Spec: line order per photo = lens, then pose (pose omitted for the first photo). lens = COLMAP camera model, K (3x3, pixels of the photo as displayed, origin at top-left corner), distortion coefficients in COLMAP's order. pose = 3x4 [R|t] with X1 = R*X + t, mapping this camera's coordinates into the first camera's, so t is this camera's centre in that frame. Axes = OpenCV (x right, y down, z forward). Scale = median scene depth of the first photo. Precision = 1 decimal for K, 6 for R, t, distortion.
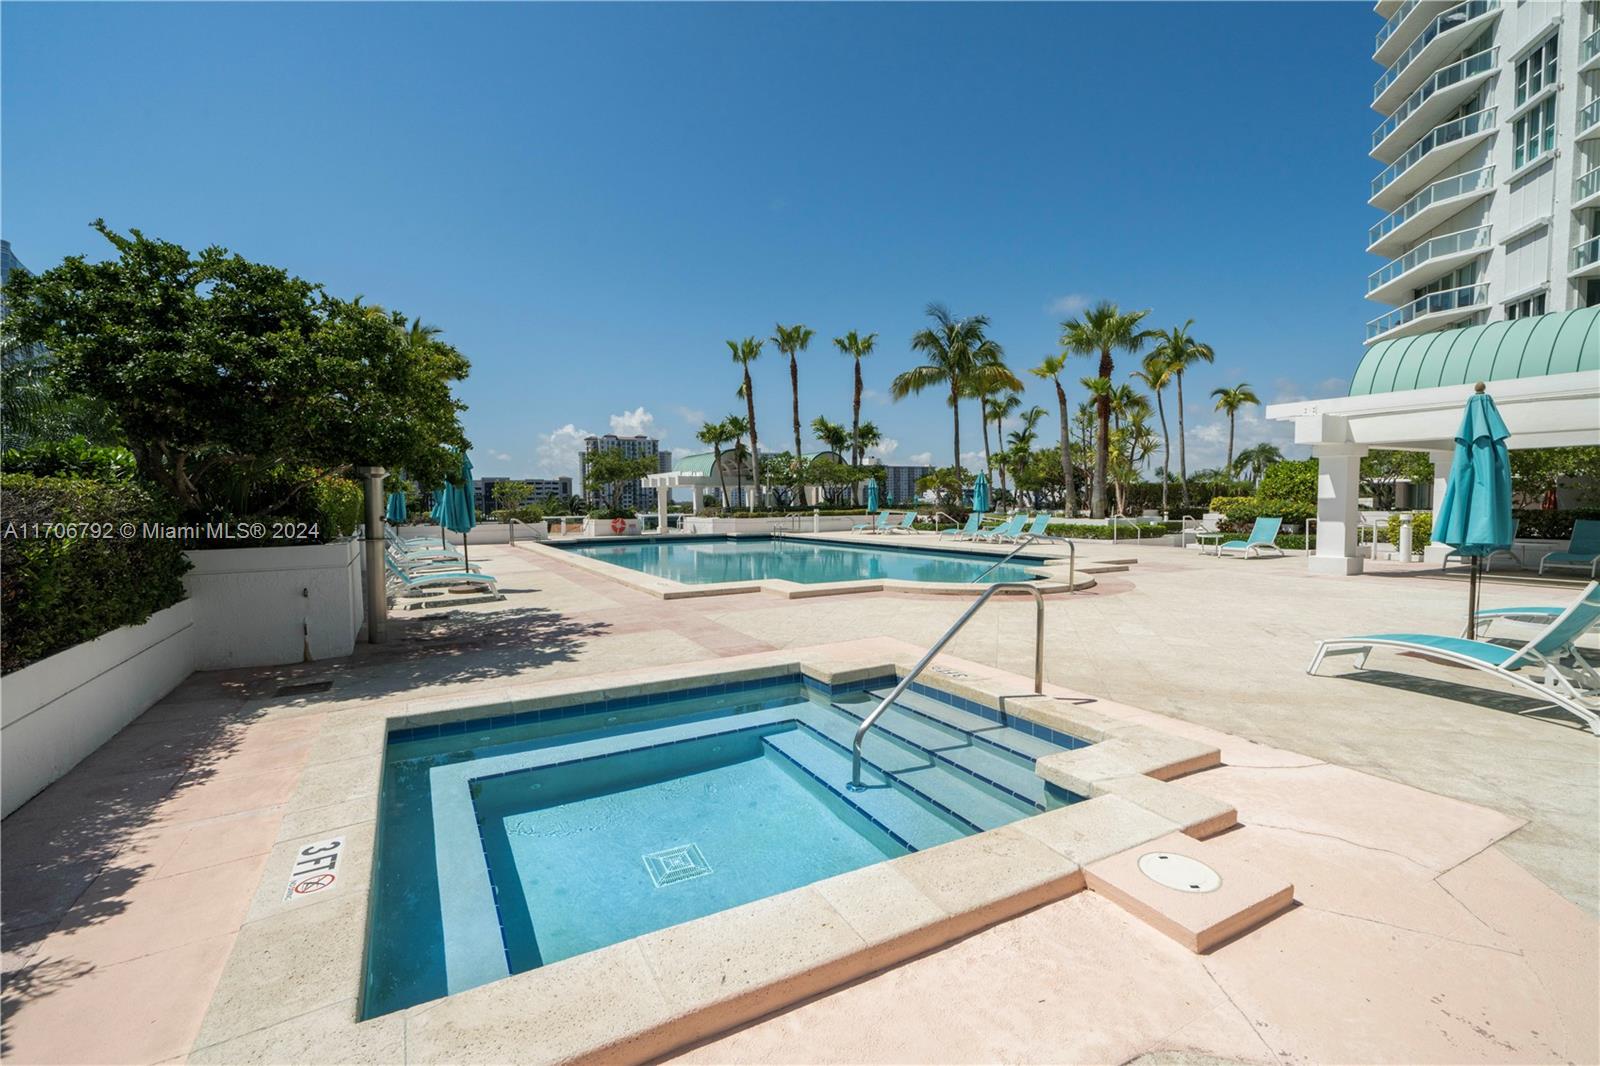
lens RADIAL K [[689.2, 0, 800.9], [0, 689.2, 509.1], [0, 0, 1]] dist [-0.015469, 0.000350]
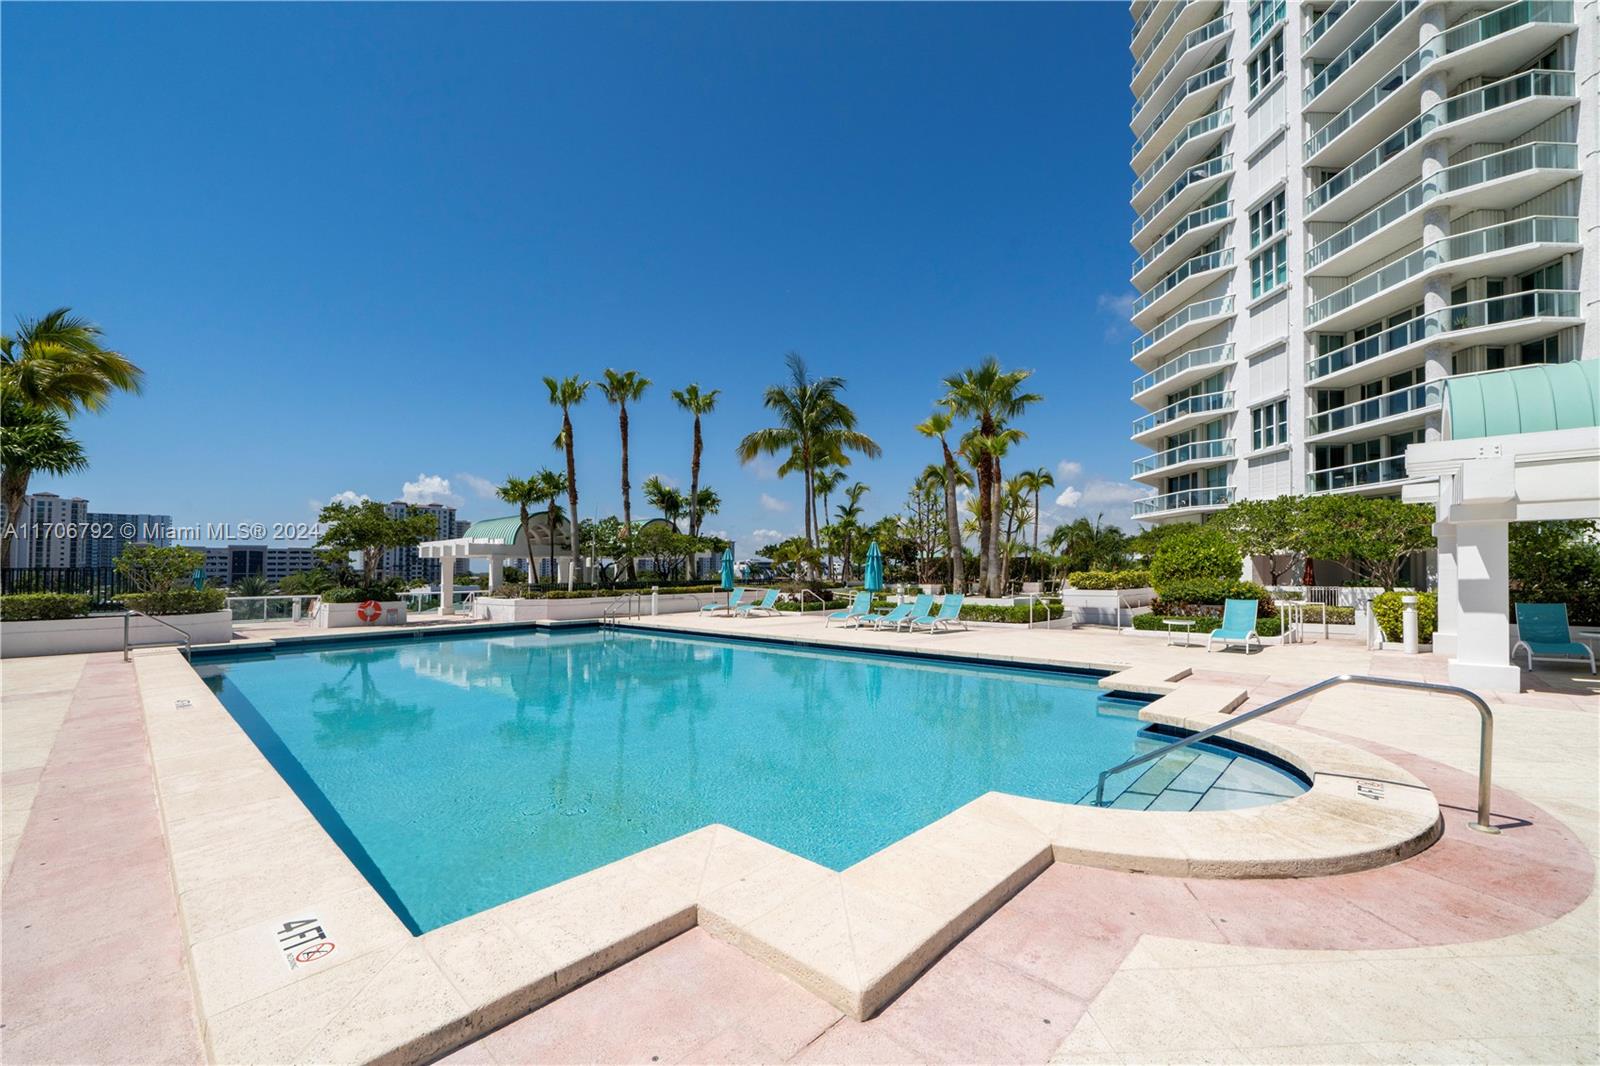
lens RADIAL K [[634.9, 0, 806.7], [0, 634.9, 526.1], [0, 0, 1]] dist [-0.001889, -0.000085]
pose [[0.954377, 0.022882, 0.297727, -0.026601], [0.002270, 0.996475, -0.083861, -0.006316], [-0.298597, 0.080711, 0.950960, 0.195921]]
